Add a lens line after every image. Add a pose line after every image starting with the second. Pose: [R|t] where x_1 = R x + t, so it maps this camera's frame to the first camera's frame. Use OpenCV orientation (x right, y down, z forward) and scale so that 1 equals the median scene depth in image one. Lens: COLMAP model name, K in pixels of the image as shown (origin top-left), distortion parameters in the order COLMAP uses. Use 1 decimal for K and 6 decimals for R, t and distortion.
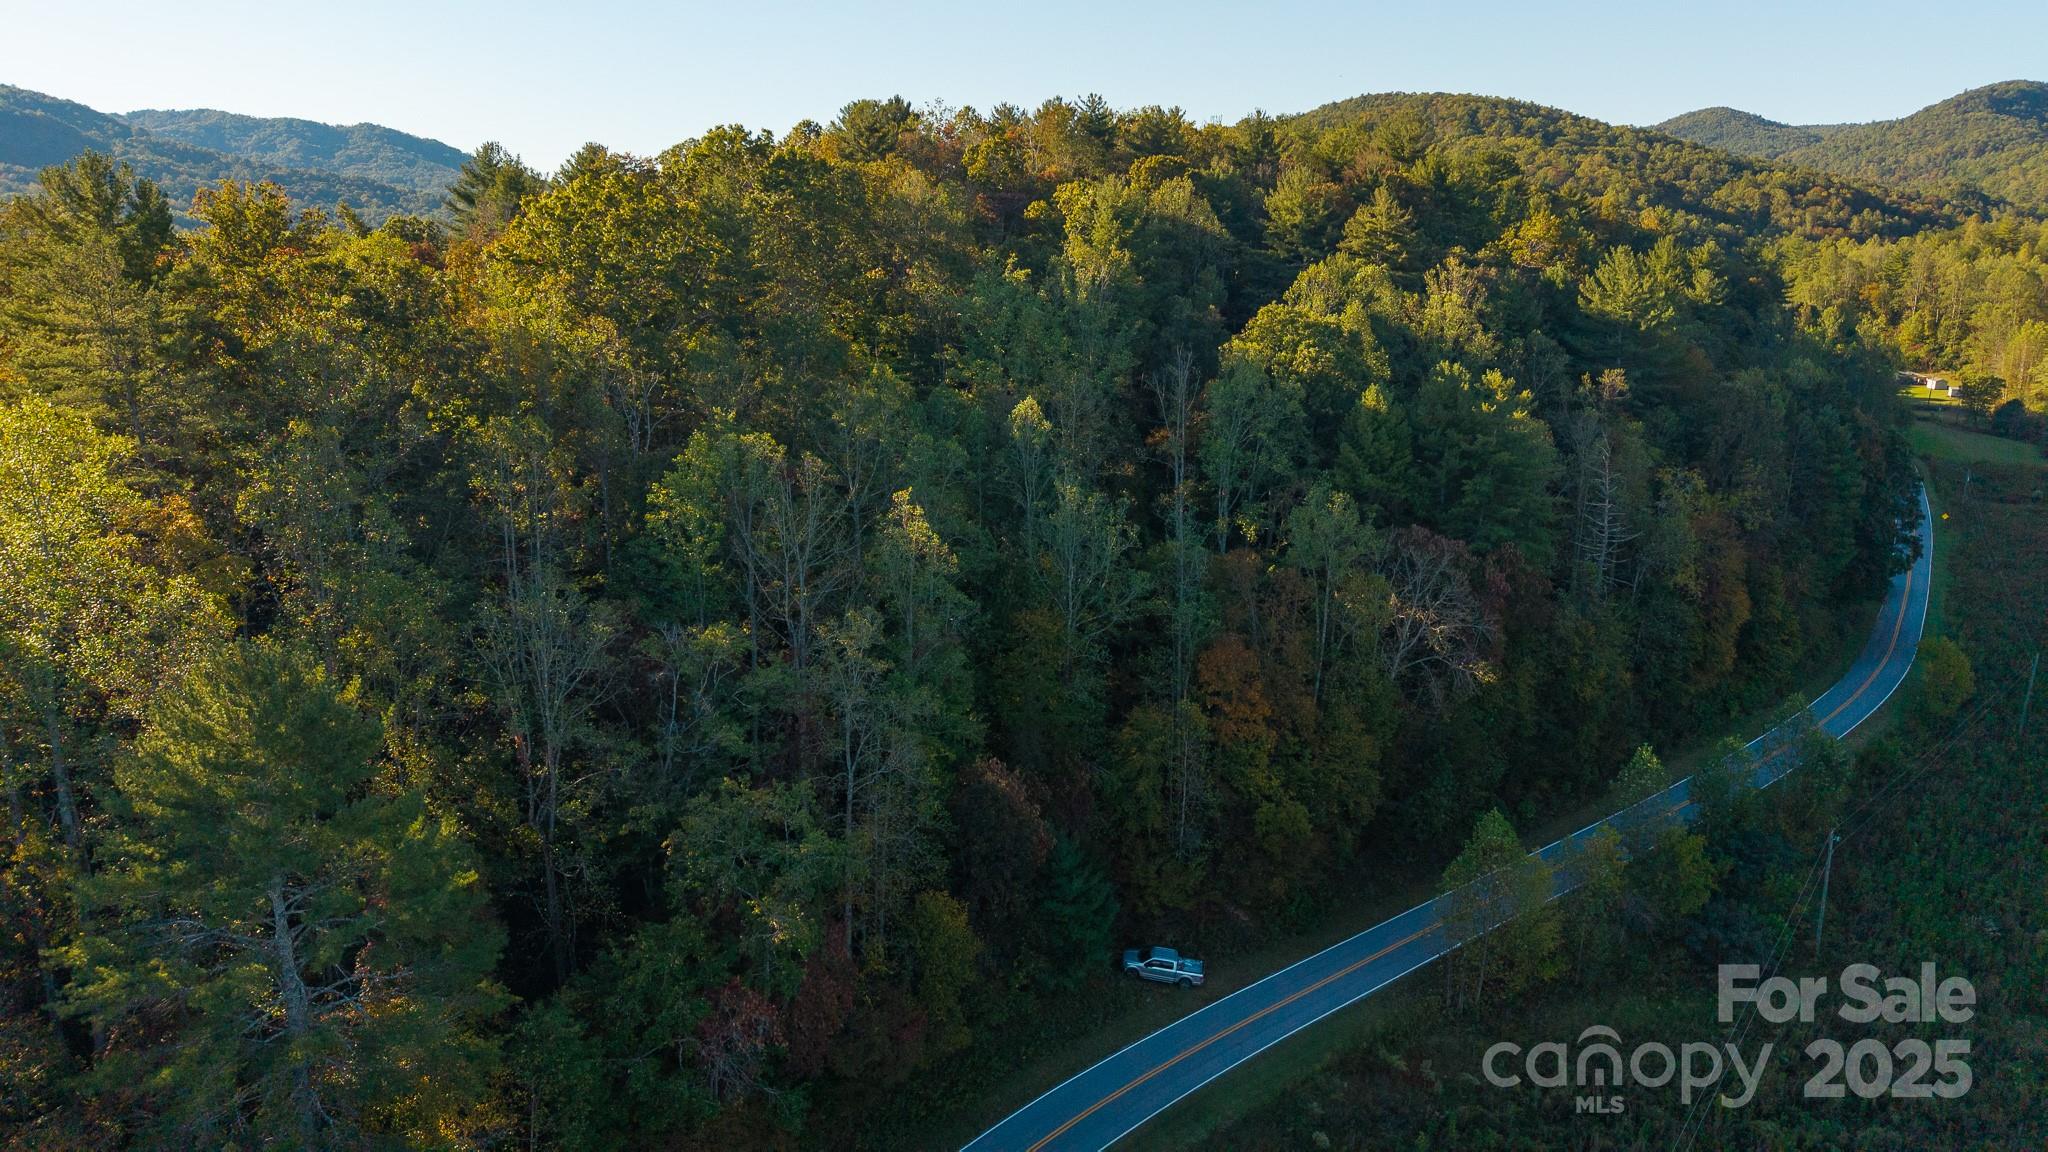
lens RADIAL K [[1372.9, 0, 1024.0], [0, 1372.9, 576.0], [0, 0, 1]] dist [-0.001898, -0.001108]
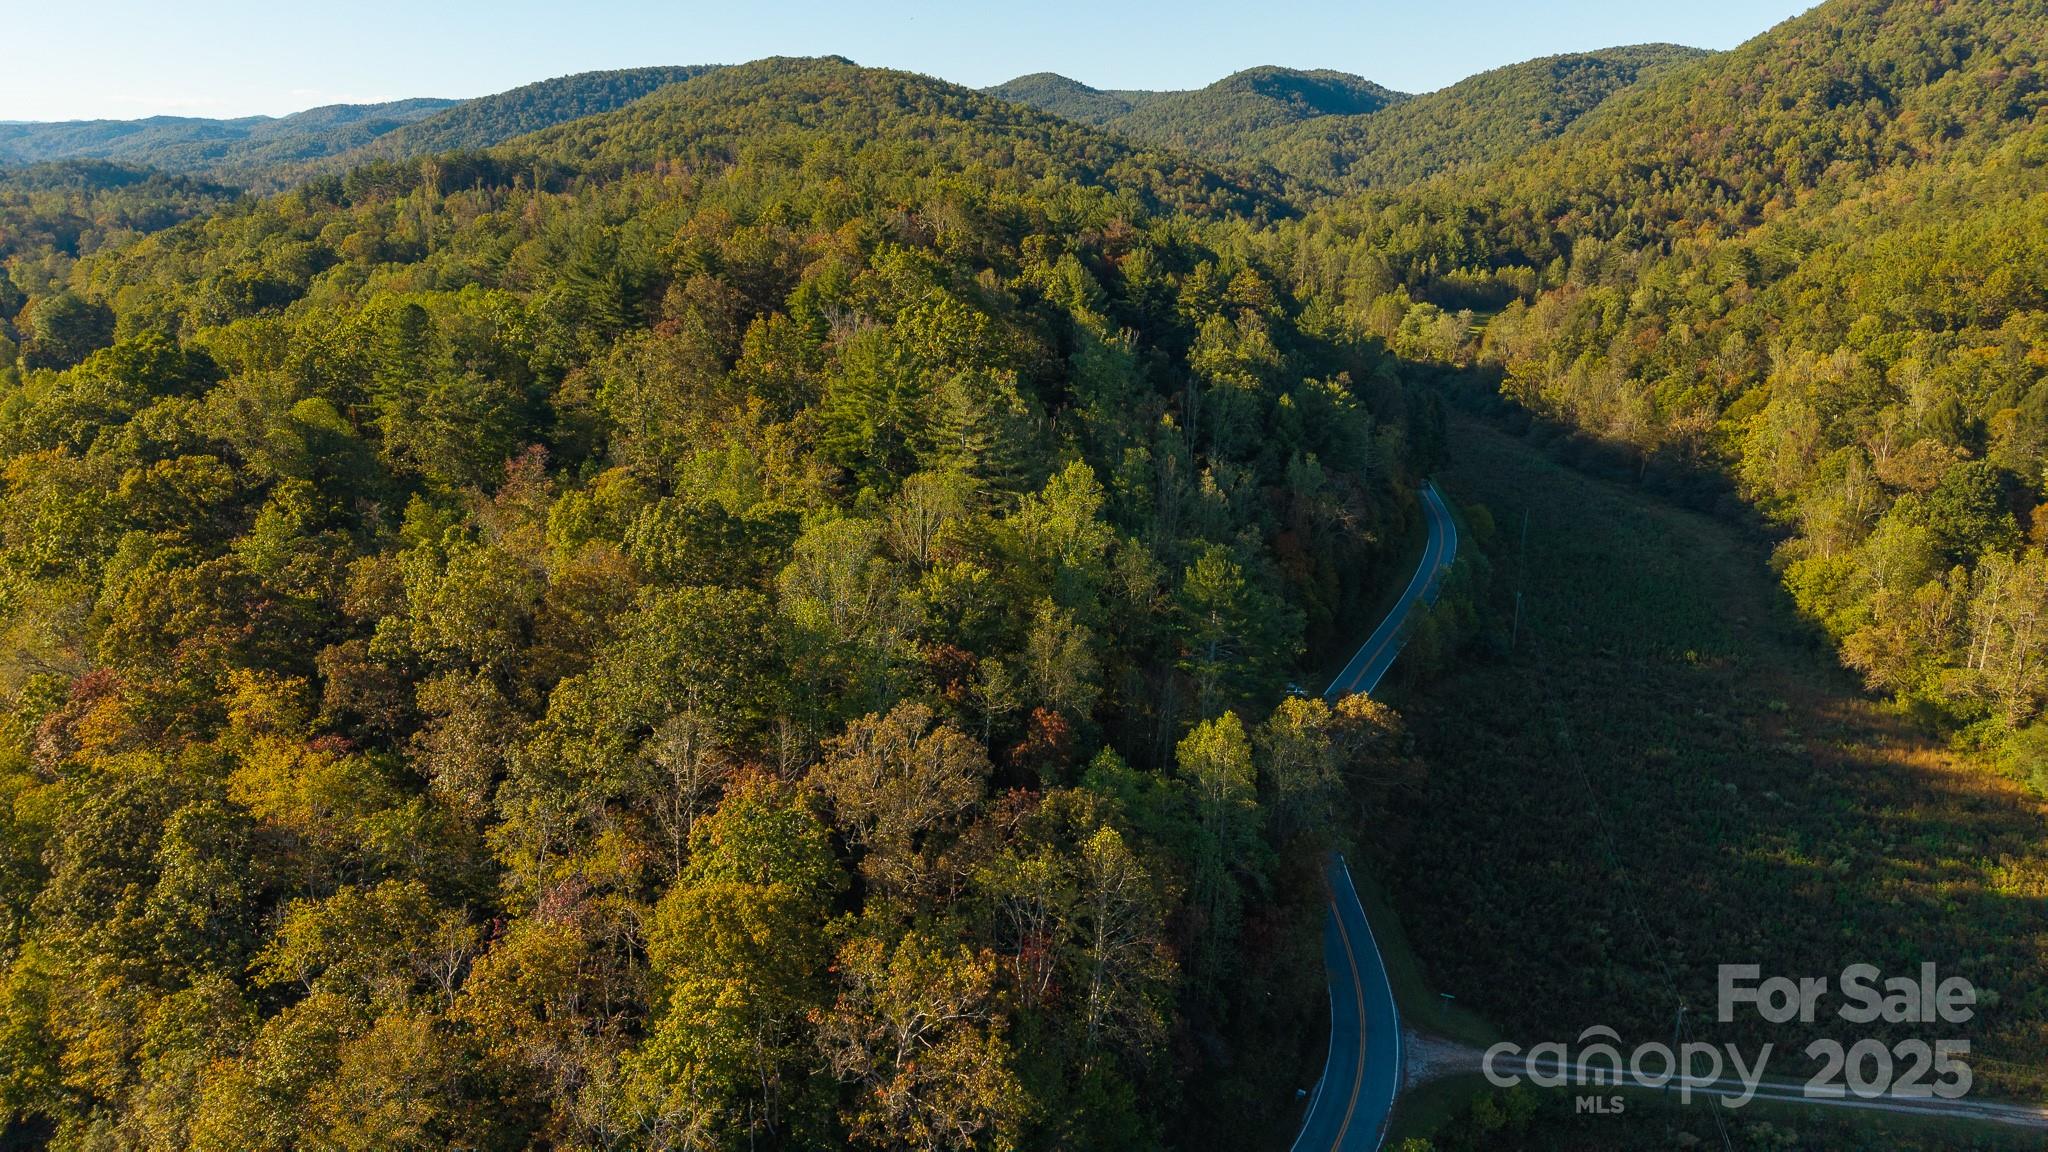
lens RADIAL K [[1391.1, 0, 1032.9], [0, 1391.1, 553.4], [0, 0, 1]] dist [0.060546, -0.077921]
pose [[0.892433, -0.101691, 0.439571, -0.147655], [0.090020, 0.994812, 0.047378, -0.006713], [-0.442108, -0.002712, 0.896957, -0.091678]]
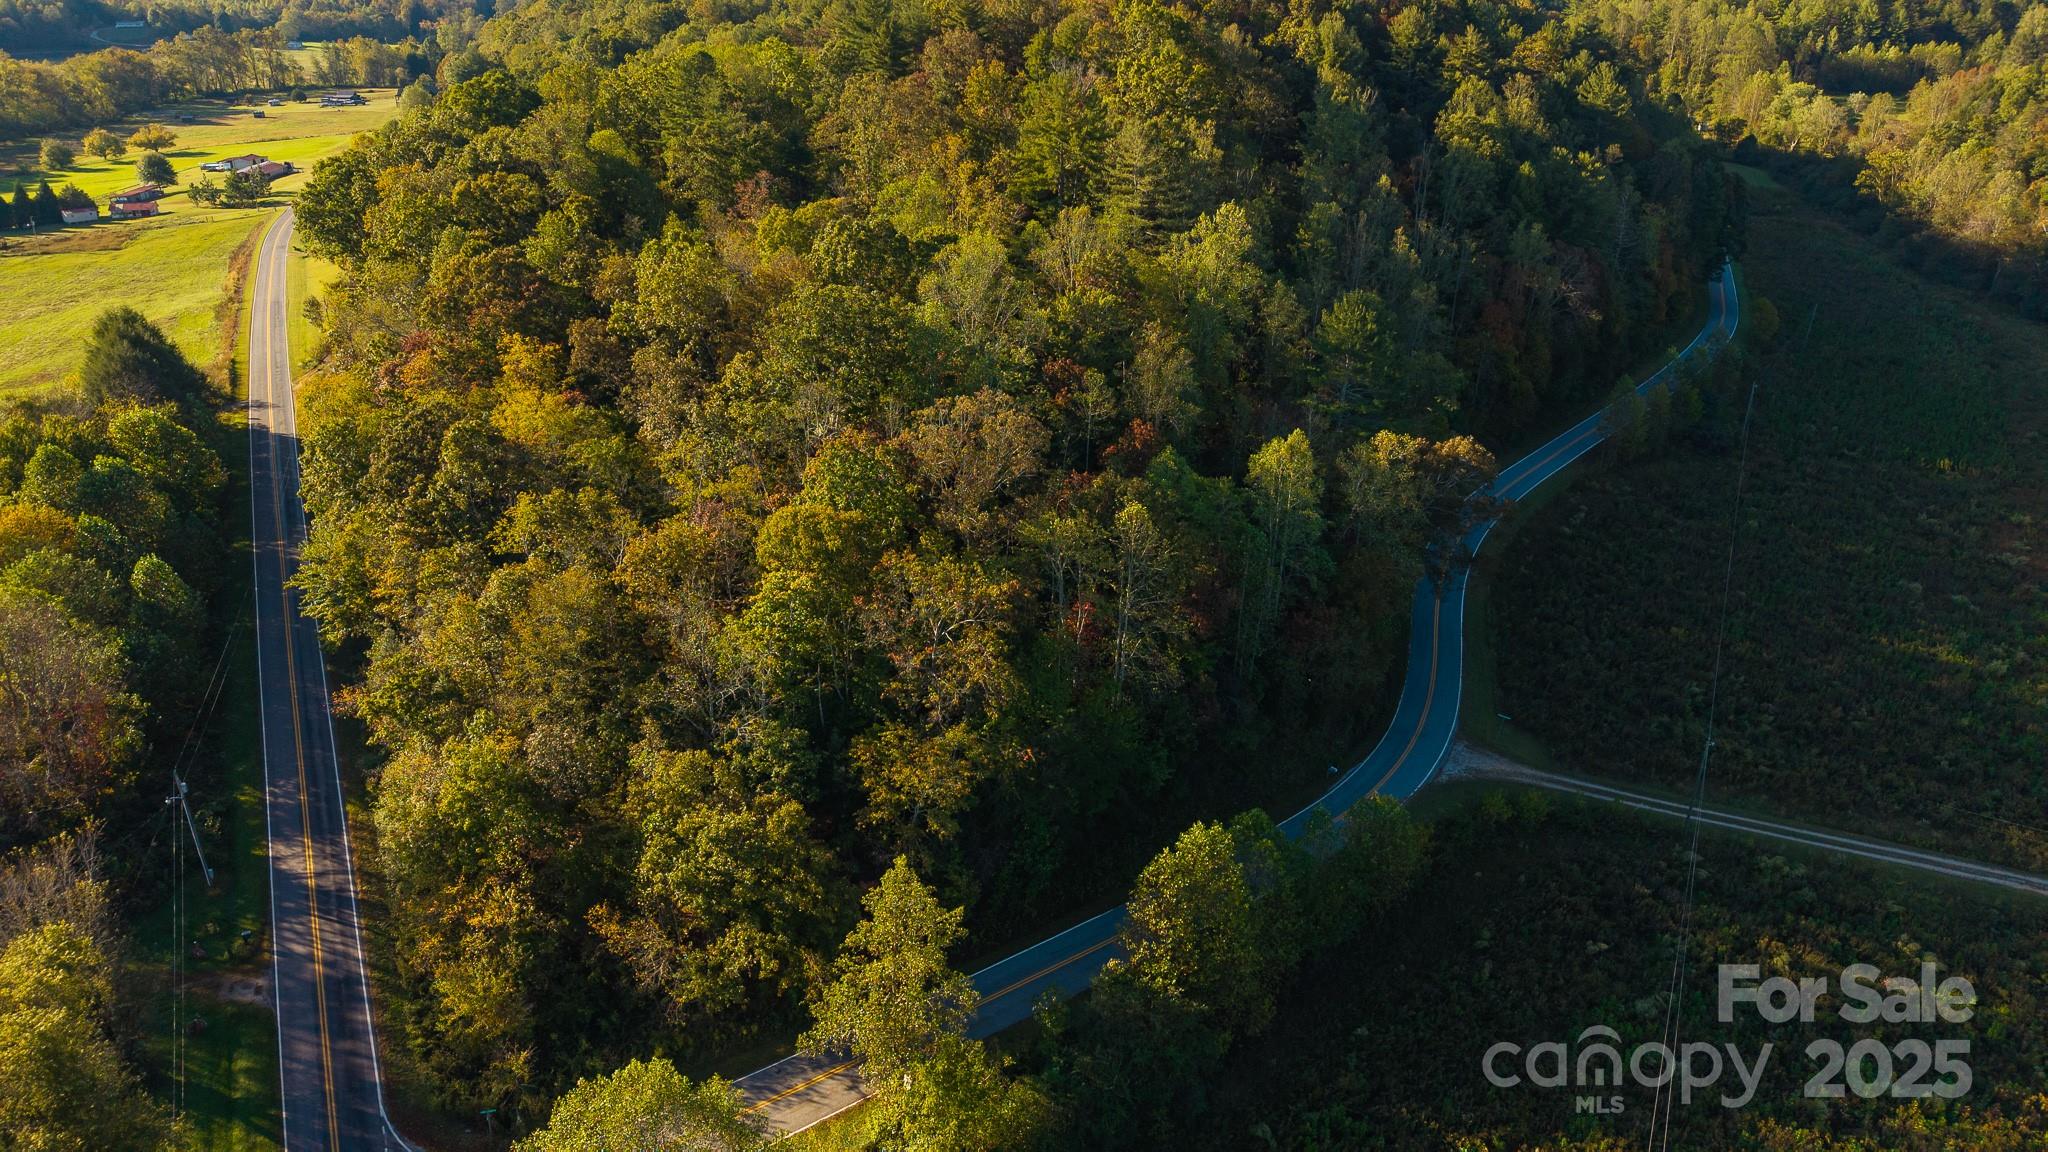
lens RADIAL K [[1401.7, 0, 1024.0], [0, 1401.7, 576.0], [0, 0, 1]] dist [0.007280, 0.000647]
pose [[0.978085, -0.073887, 0.194655, -0.130308], [0.036117, 0.980950, 0.190872, 0.003300], [-0.205049, -0.179658, 0.962121, -0.122827]]
